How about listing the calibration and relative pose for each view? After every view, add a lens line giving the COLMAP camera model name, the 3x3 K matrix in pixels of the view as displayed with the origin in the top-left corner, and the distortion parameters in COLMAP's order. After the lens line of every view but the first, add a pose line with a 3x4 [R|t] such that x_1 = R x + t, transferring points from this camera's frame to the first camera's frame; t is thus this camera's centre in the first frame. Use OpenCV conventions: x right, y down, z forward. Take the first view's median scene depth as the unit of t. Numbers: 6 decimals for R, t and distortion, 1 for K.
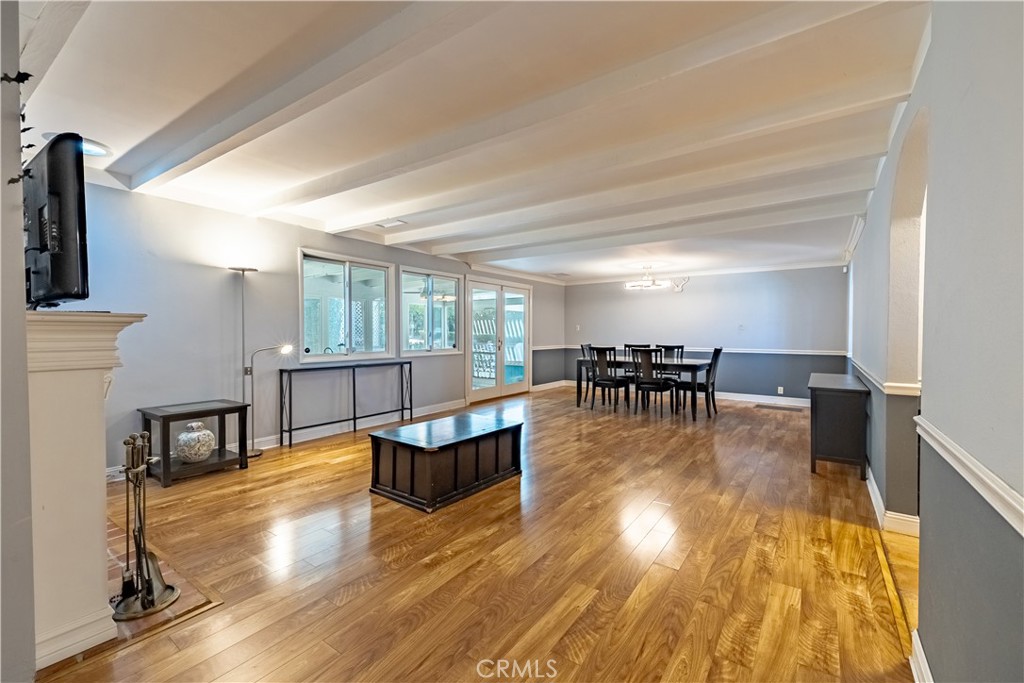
lens RADIAL K [[430.8, 0, 513.9], [0, 430.8, 341.5], [0, 0, 1]] dist [0.003601, -0.000023]
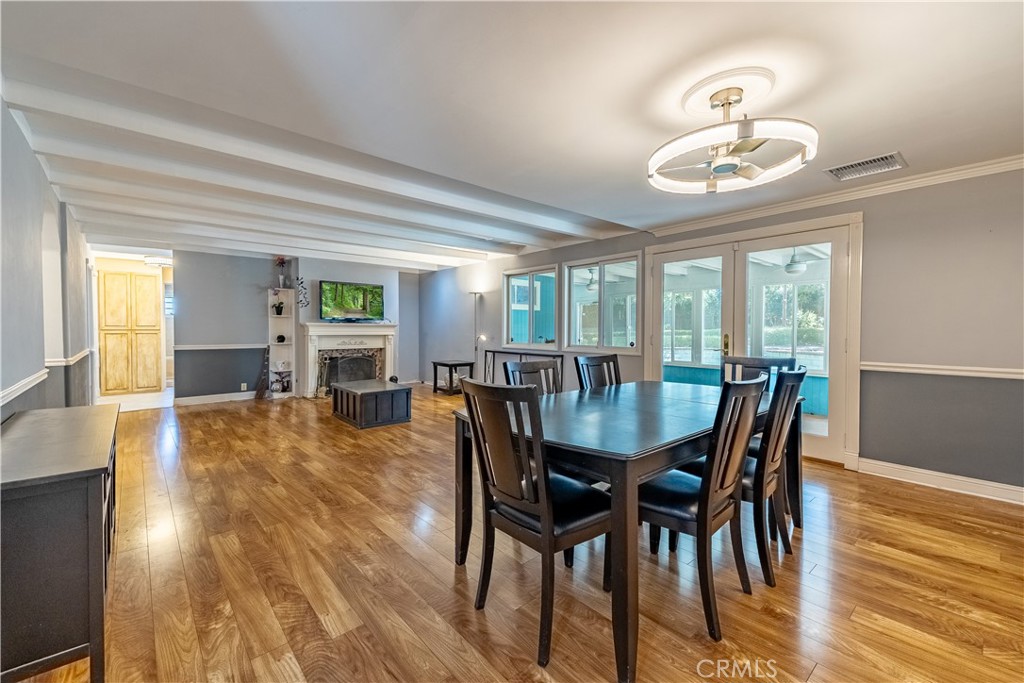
lens RADIAL K [[430.8, 0, 513.2], [0, 430.8, 334.8], [0, 0, 1]] dist [0.003601, -0.000023]
pose [[-0.239682, 0.009356, -0.970806, 0.966846], [-0.026688, 0.999512, 0.016222, -0.018972], [0.970484, 0.029797, -0.239316, 1.432641]]
